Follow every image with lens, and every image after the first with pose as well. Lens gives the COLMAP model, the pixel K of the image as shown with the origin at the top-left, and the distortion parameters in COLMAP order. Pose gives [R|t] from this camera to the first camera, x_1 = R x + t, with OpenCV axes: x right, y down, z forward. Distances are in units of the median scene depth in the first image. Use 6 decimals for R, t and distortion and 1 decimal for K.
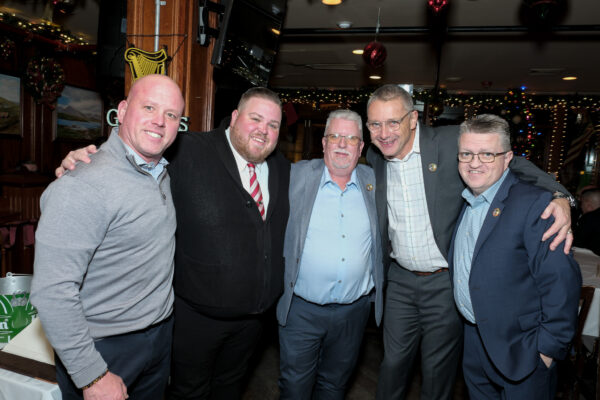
lens RADIAL K [[453.5, 0, 297.5], [0, 453.5, 199.9], [0, 0, 1]] dist [-0.011315, -0.016706]
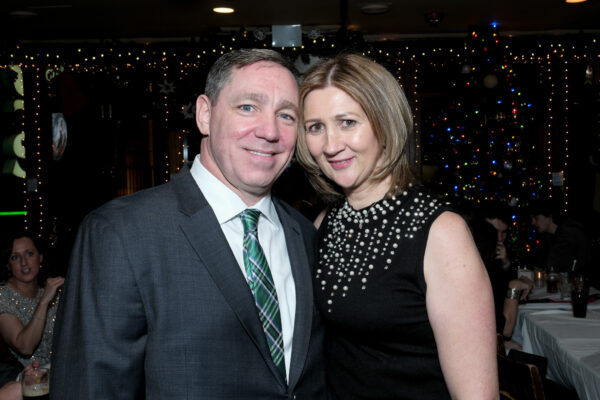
lens RADIAL K [[729.1, 0, 300.2], [0, 729.1, 200.4], [0, 0, 1]] dist [0.022608, 0.000000]
pose [[0.971644, -0.079838, 0.222562, 0.054746], [0.090802, 0.995087, -0.039453, -0.021371], [-0.218319, 0.058544, 0.974120, 0.200699]]
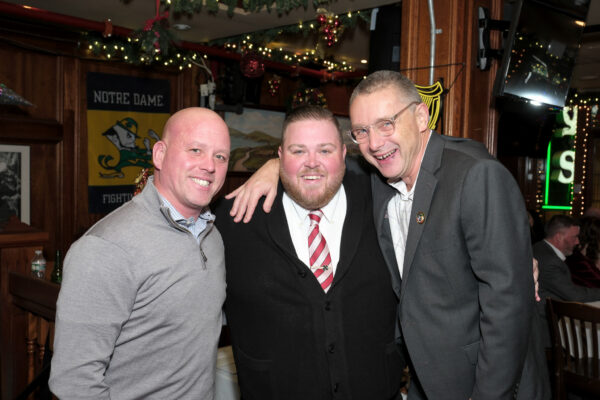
lens RADIAL K [[620.2, 0, 298.5], [0, 620.2, 204.0], [0, 0, 1]] dist [0.074394, 0.000000]
pose [[0.879312, -0.018071, -0.475904, 0.028945], [-0.012026, 0.998119, -0.060121, -0.001270], [0.476095, 0.058589, 0.877440, -0.130714]]
